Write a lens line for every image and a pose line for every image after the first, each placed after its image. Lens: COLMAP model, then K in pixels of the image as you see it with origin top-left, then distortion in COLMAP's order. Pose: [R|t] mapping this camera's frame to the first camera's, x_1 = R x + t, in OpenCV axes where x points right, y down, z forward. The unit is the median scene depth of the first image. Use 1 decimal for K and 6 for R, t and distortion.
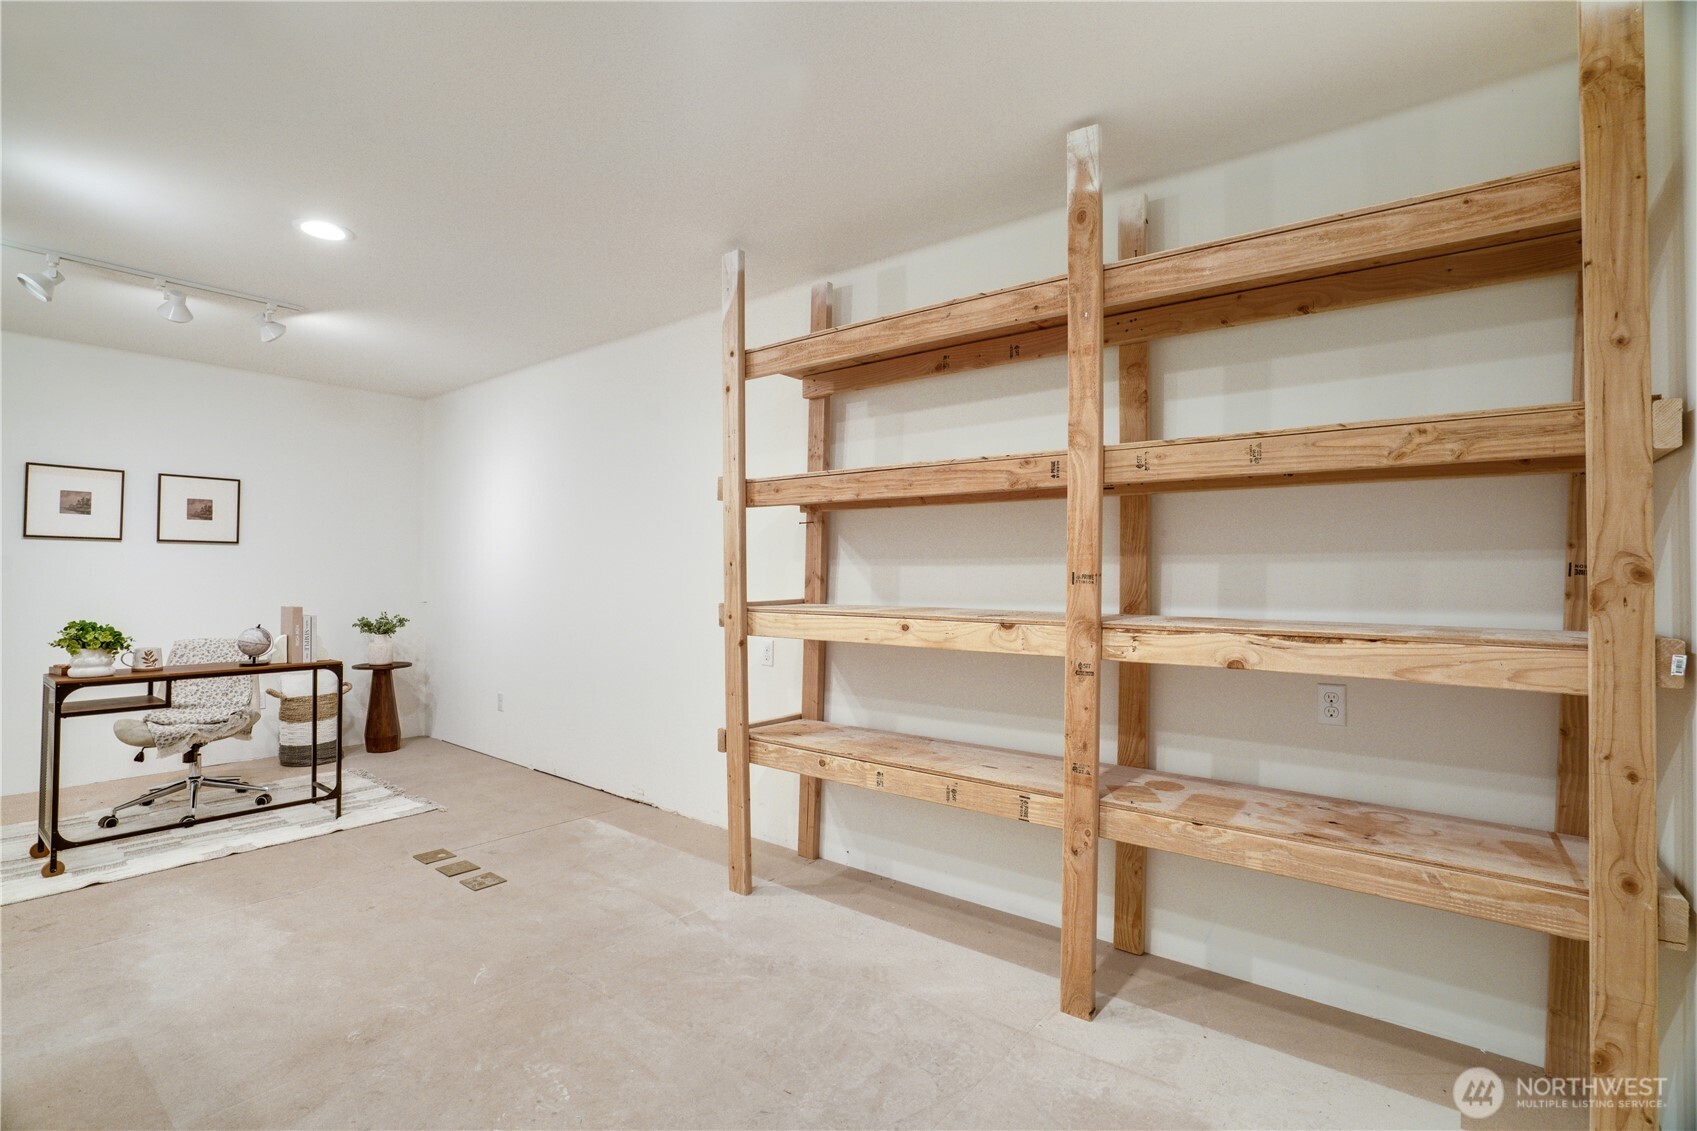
lens RADIAL K [[795.8, 0, 843.0], [0, 795.8, 564.6], [0, 0, 1]] dist [-0.037867, 0.009266]
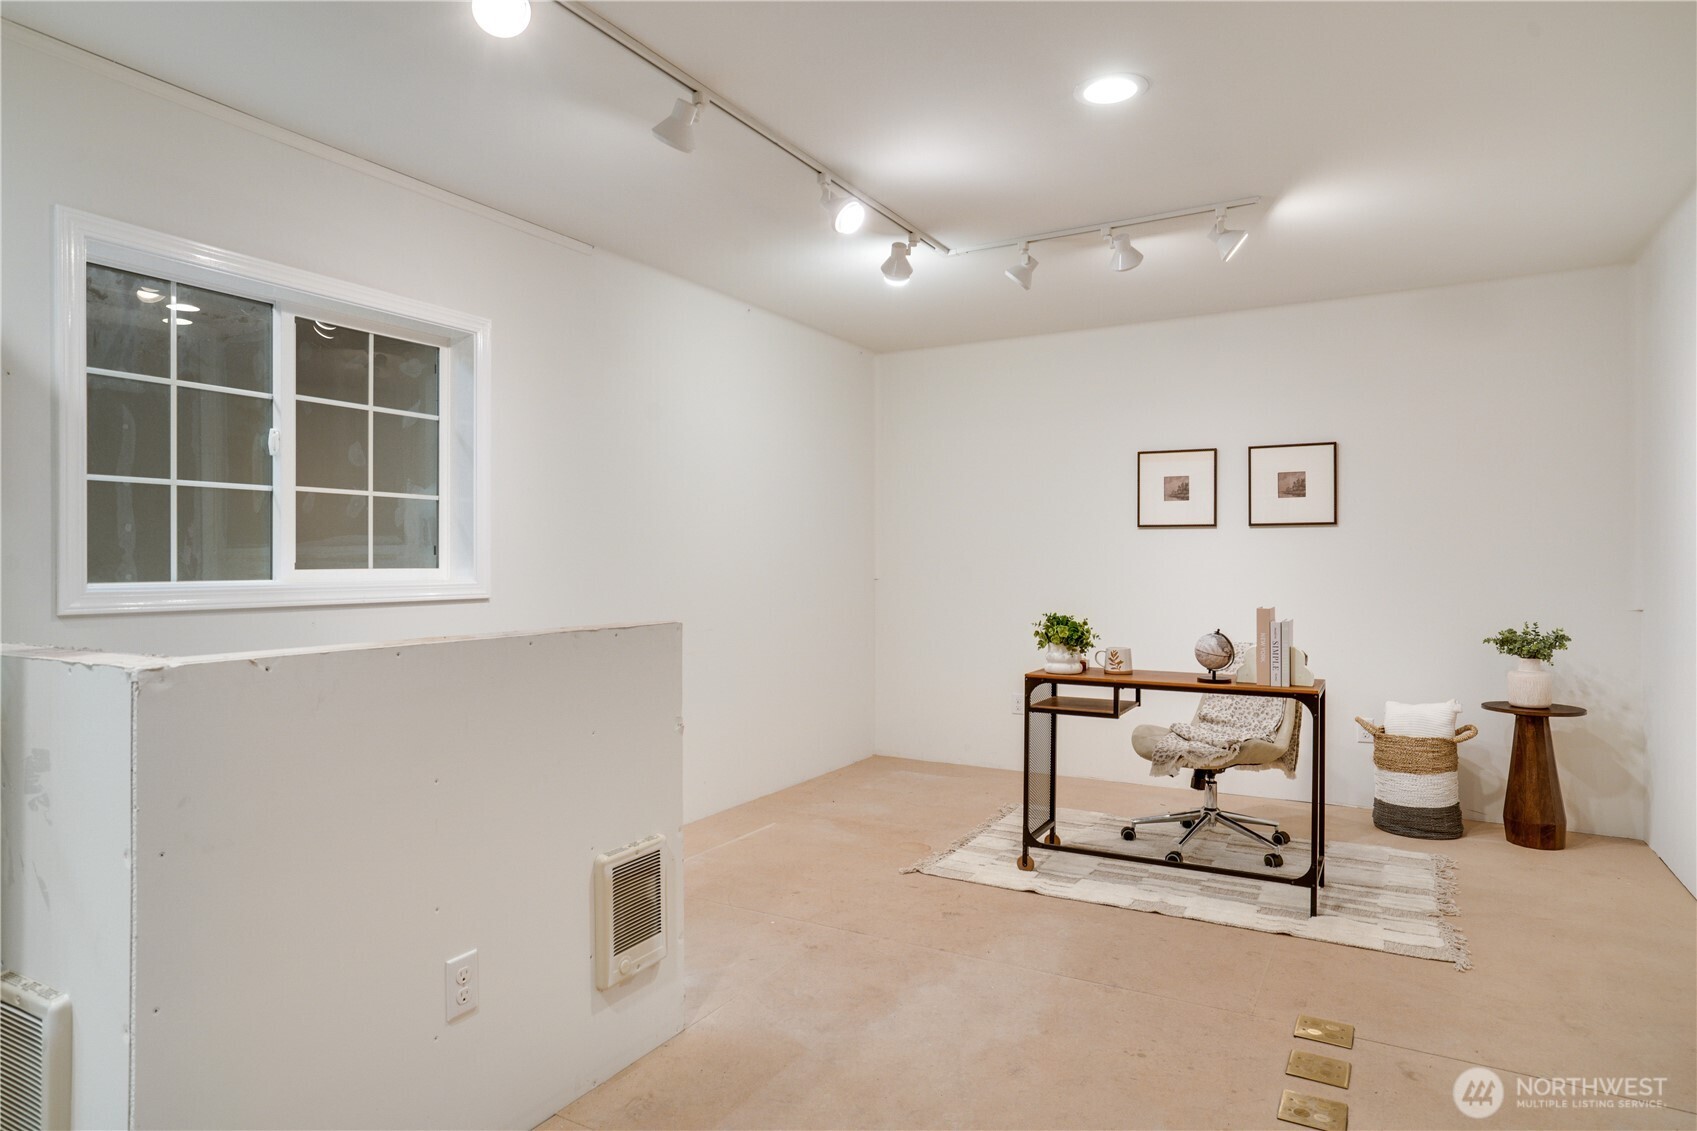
lens RADIAL K [[990.4, 0, 846.0], [0, 990.4, 565.6], [0, 0, 1]] dist [0.005344, 0.001195]
pose [[0.149315, 0.000436, -0.988790, 0.165901], [0.017090, 0.999849, 0.003022, 0.003786], [0.988642, -0.017349, 0.149285, 0.483843]]
